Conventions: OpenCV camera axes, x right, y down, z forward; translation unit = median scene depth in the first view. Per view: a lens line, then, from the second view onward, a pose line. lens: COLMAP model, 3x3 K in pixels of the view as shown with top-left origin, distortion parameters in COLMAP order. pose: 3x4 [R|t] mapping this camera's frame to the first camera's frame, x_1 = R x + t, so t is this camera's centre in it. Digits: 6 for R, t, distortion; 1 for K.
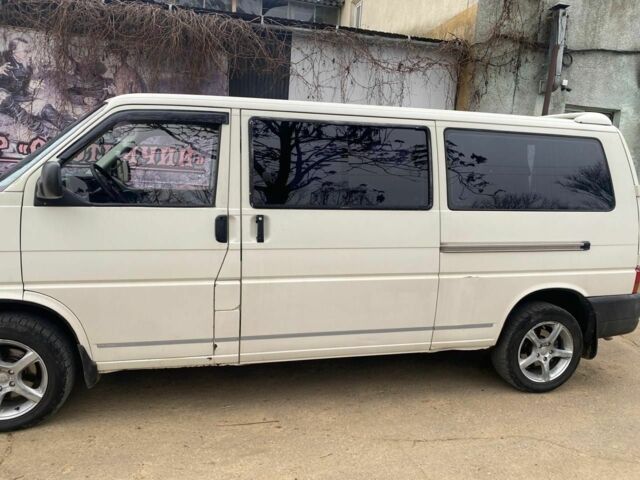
lens RADIAL K [[550.3, 0, 320.0], [0, 550.3, 240.0], [0, 0, 1]] dist [0.028225, -0.011249]
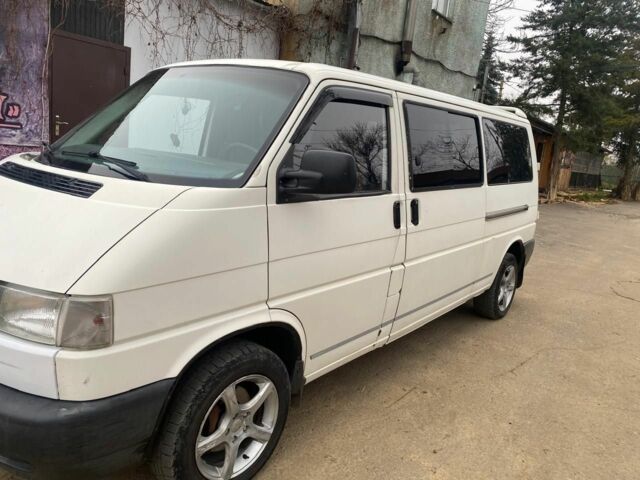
lens RADIAL K [[550.3, 0, 320.0], [0, 550.3, 240.0], [0, 0, 1]] dist [0.028225, -0.011249]
pose [[0.752800, -0.096600, 0.651122, -0.902109], [0.033193, 0.993486, 0.109017, -0.085240], [-0.657412, -0.060456, 0.751103, 0.329923]]
